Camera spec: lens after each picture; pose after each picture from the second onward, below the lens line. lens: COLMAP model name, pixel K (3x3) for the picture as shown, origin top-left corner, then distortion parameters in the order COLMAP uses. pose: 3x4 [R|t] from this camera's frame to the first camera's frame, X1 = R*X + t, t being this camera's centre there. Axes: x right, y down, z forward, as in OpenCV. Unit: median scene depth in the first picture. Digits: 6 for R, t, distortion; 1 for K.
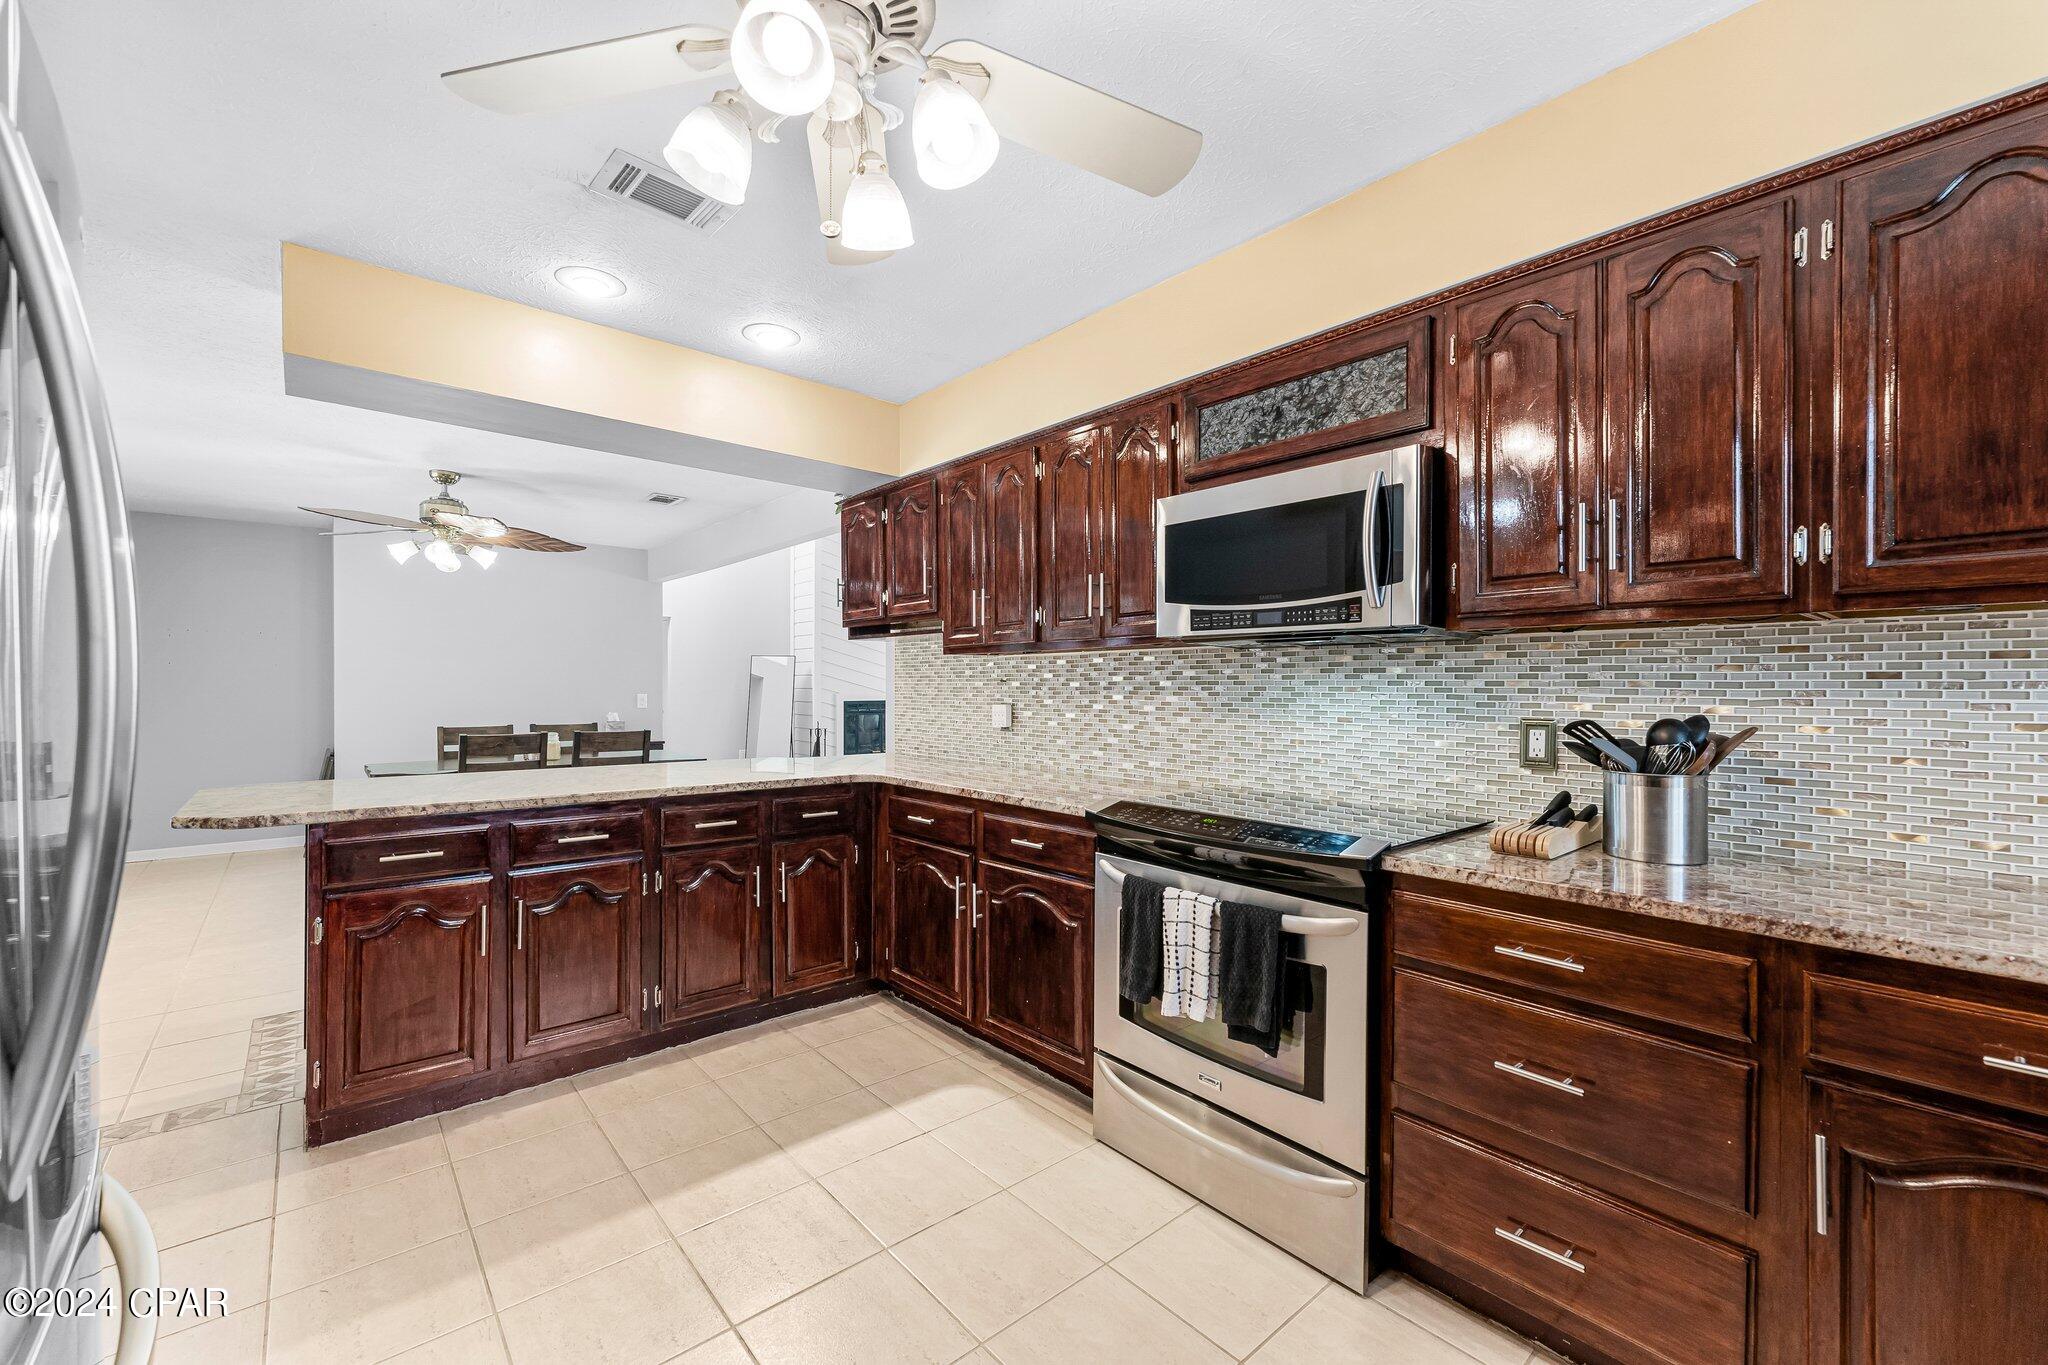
lens RADIAL K [[825.2, 0, 1023.7], [0, 825.2, 686.6], [0, 0, 1]] dist [0.001691, 0.000776]
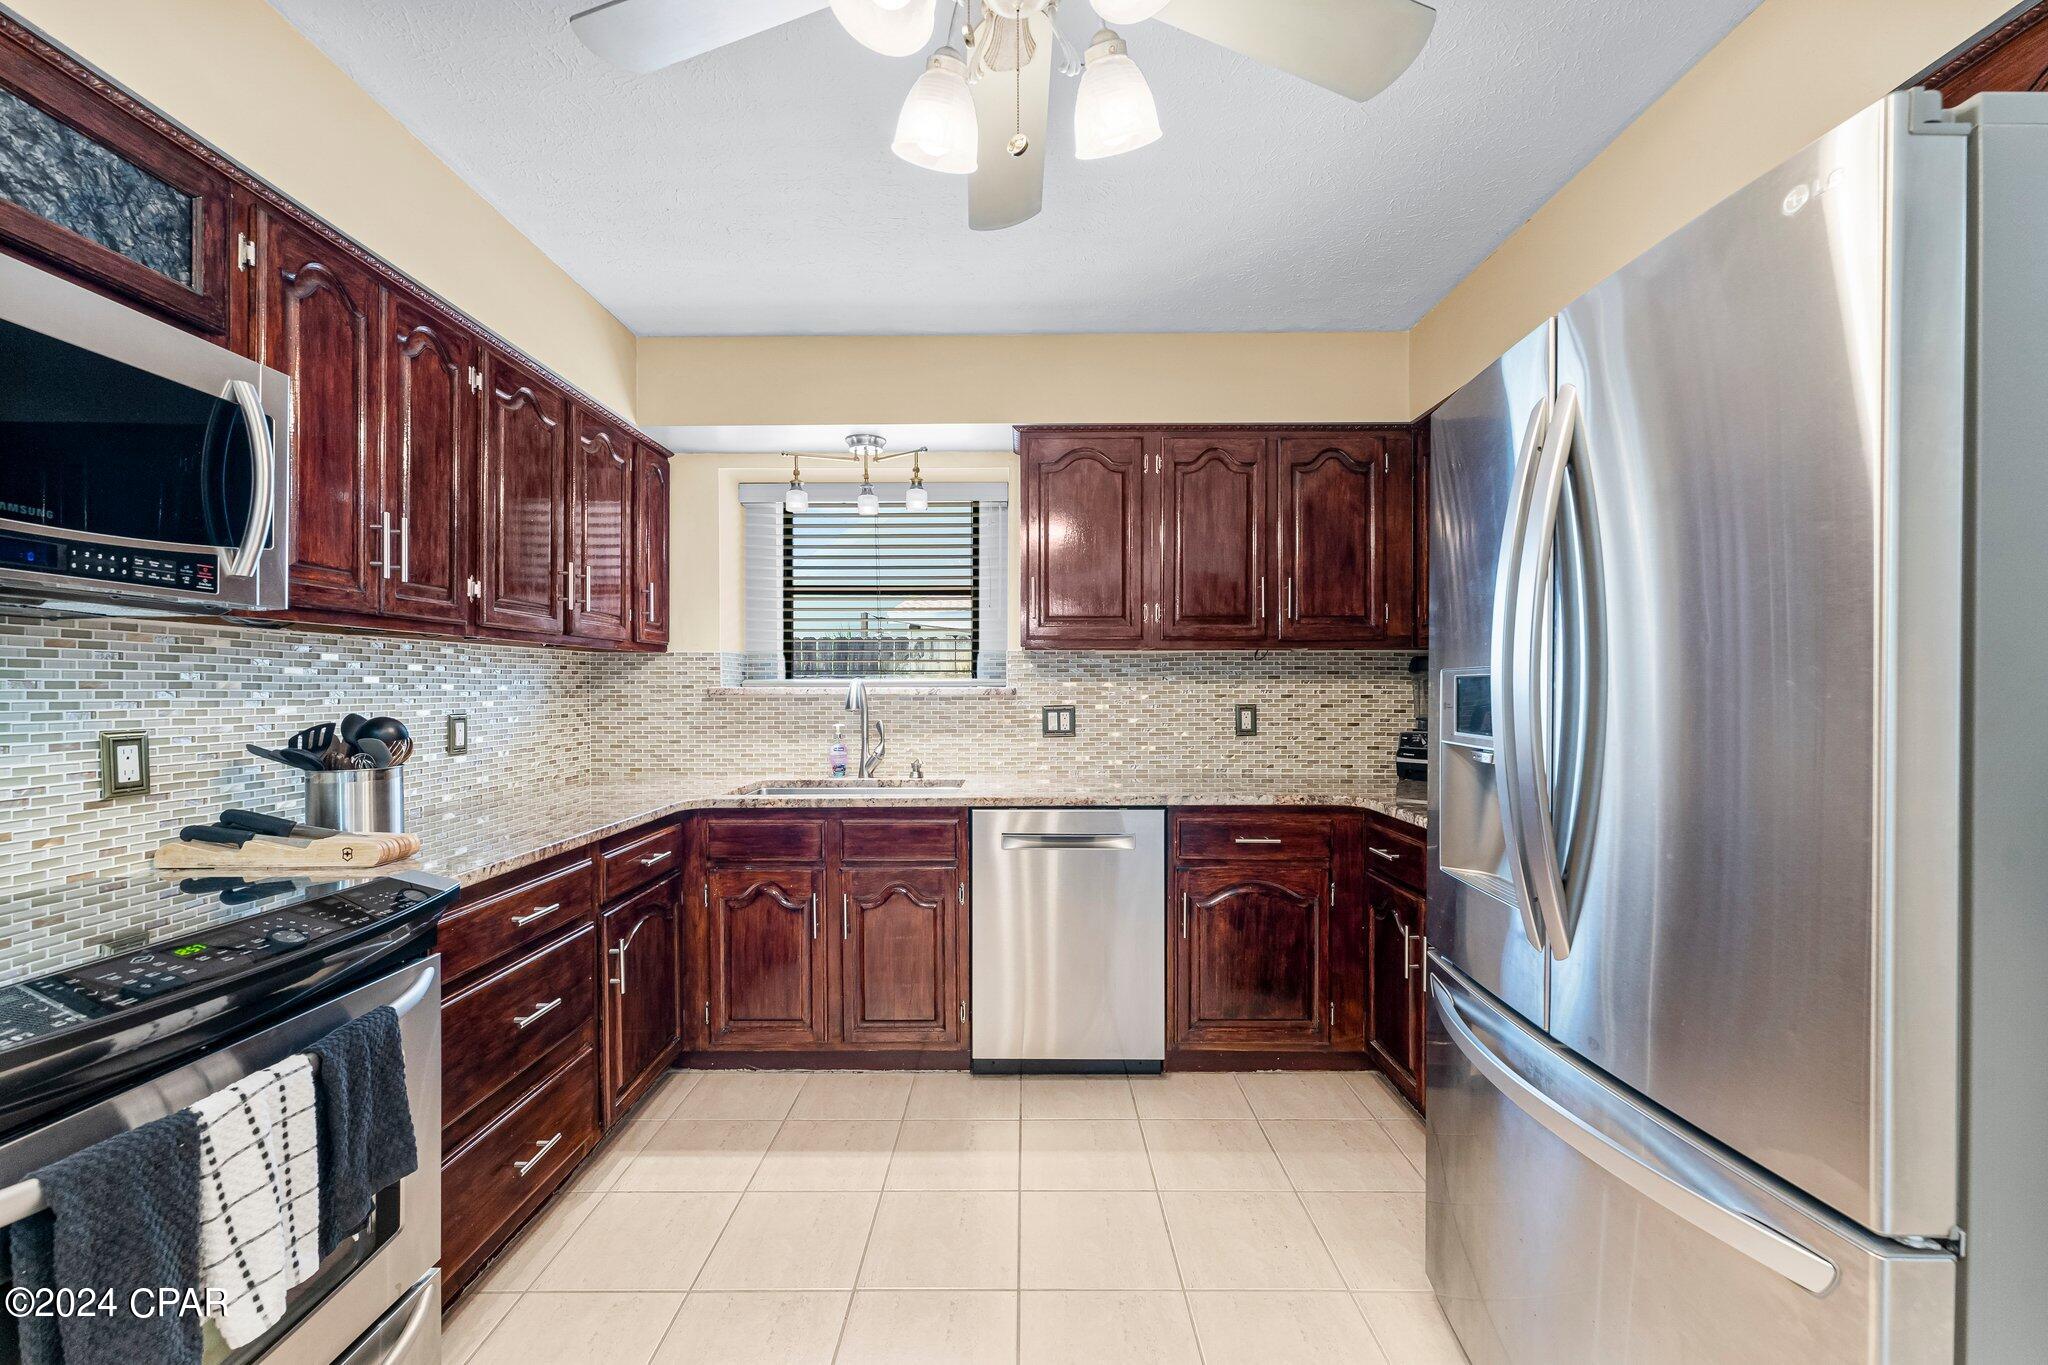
lens RADIAL K [[825.2, 0, 1013.9], [0, 825.2, 696.5], [0, 0, 1]] dist [0.001691, 0.000776]
pose [[-0.749946, -0.011901, 0.661392, -0.493235], [-0.002355, 0.999880, 0.015321, -0.006791], [-0.661494, 0.009933, -0.749884, 1.025830]]
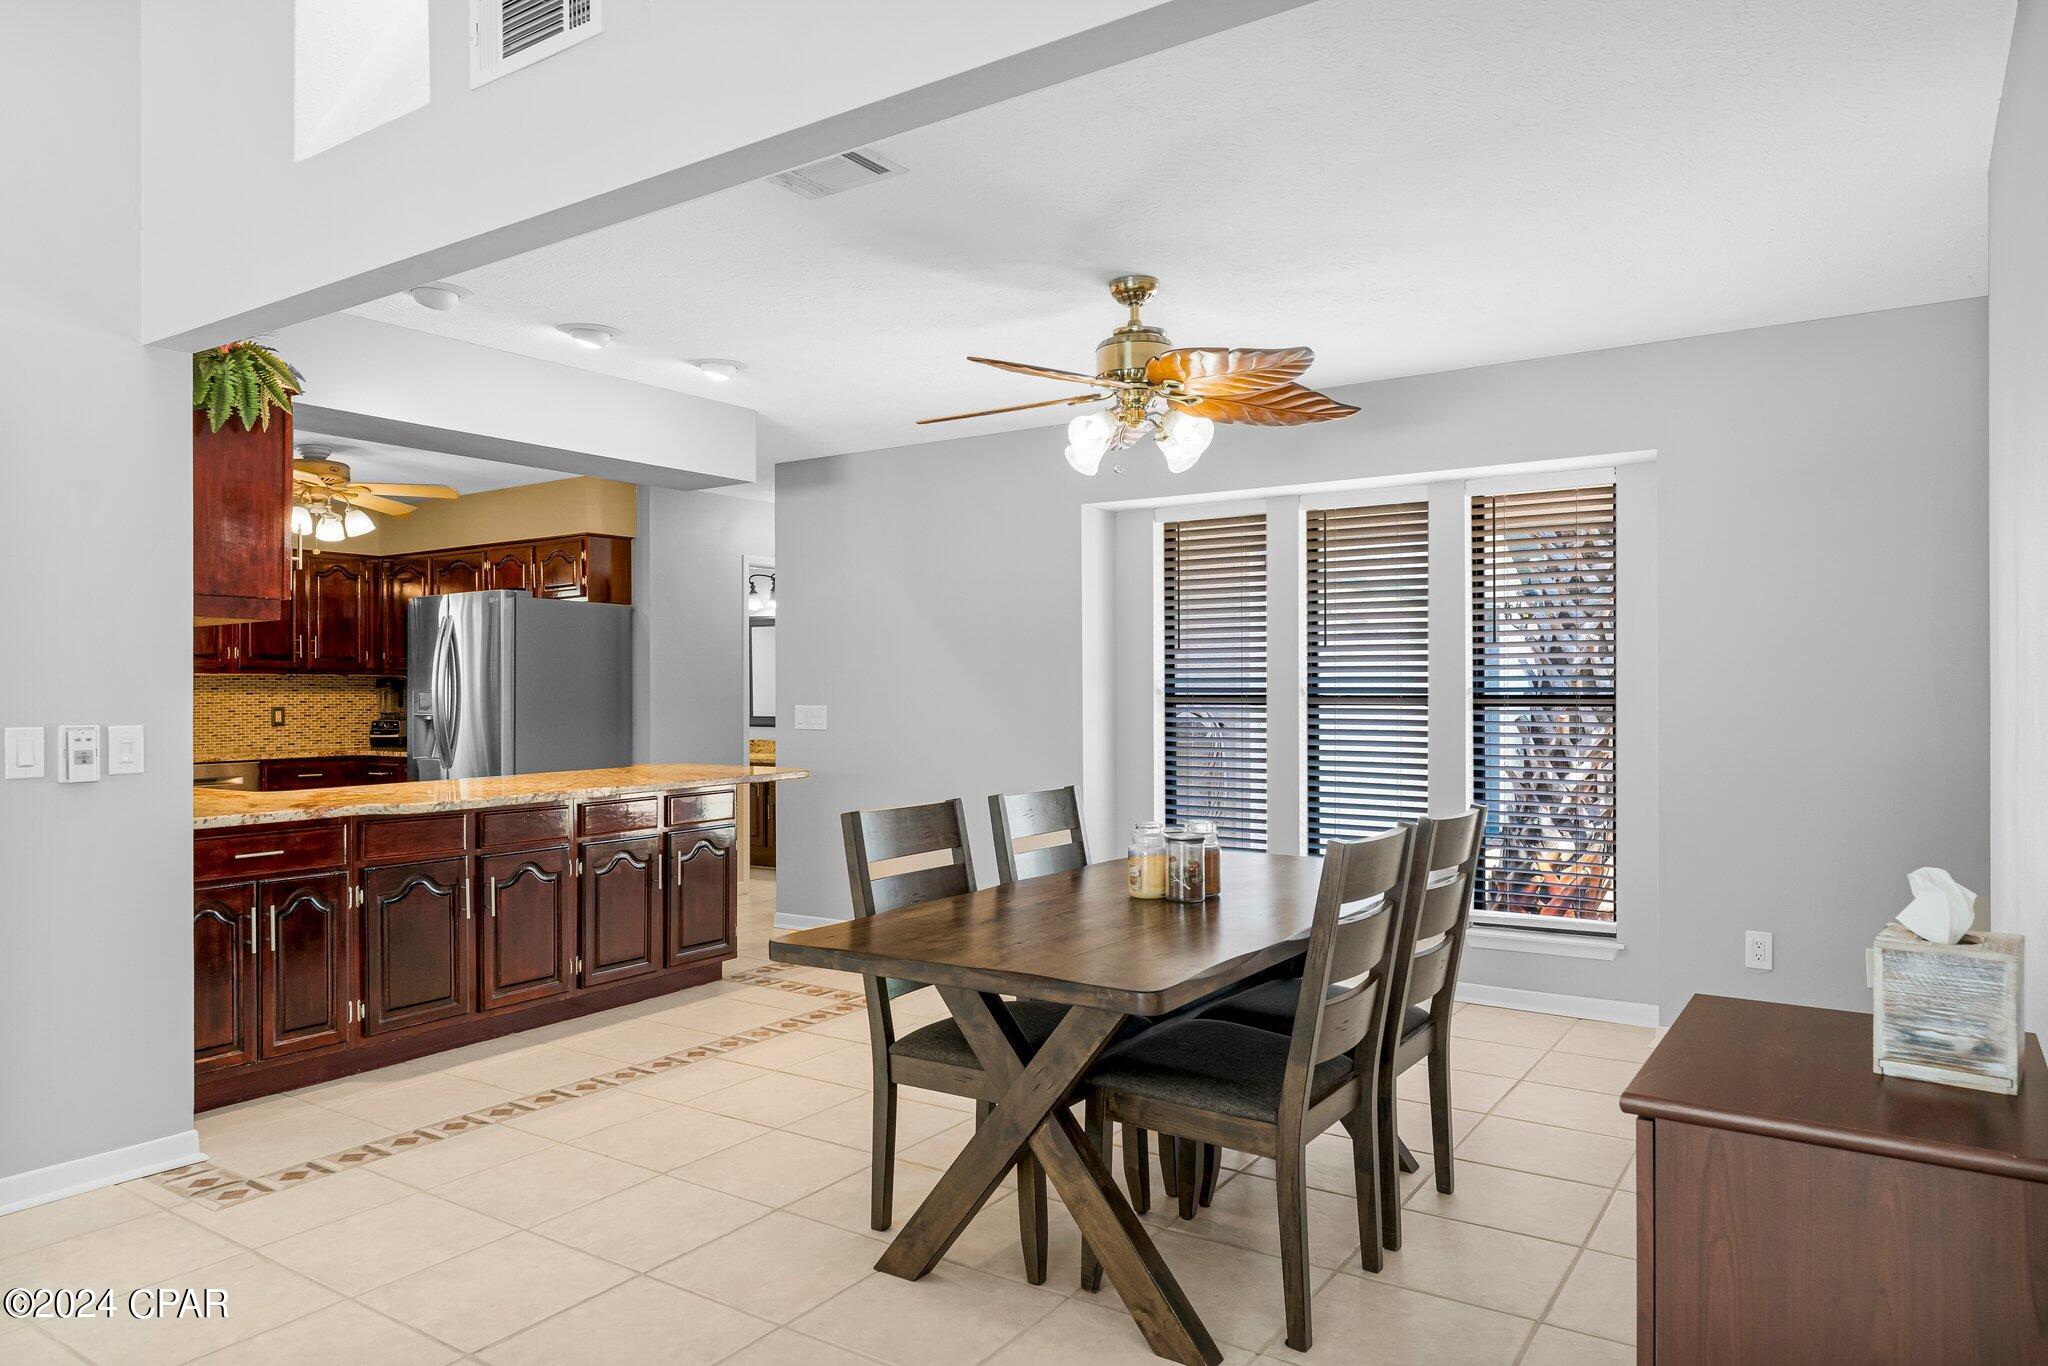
lens RADIAL K [[1298.7, 0, 1027.8], [0, 1298.7, 683.4], [0, 0, 1]] dist [-0.018218, 0.000421]
pose [[-0.963038, -0.004613, -0.269326, -0.964844], [-0.002271, 0.999957, -0.009006, -0.010910], [0.269356, -0.008062, -0.963007, 4.155157]]
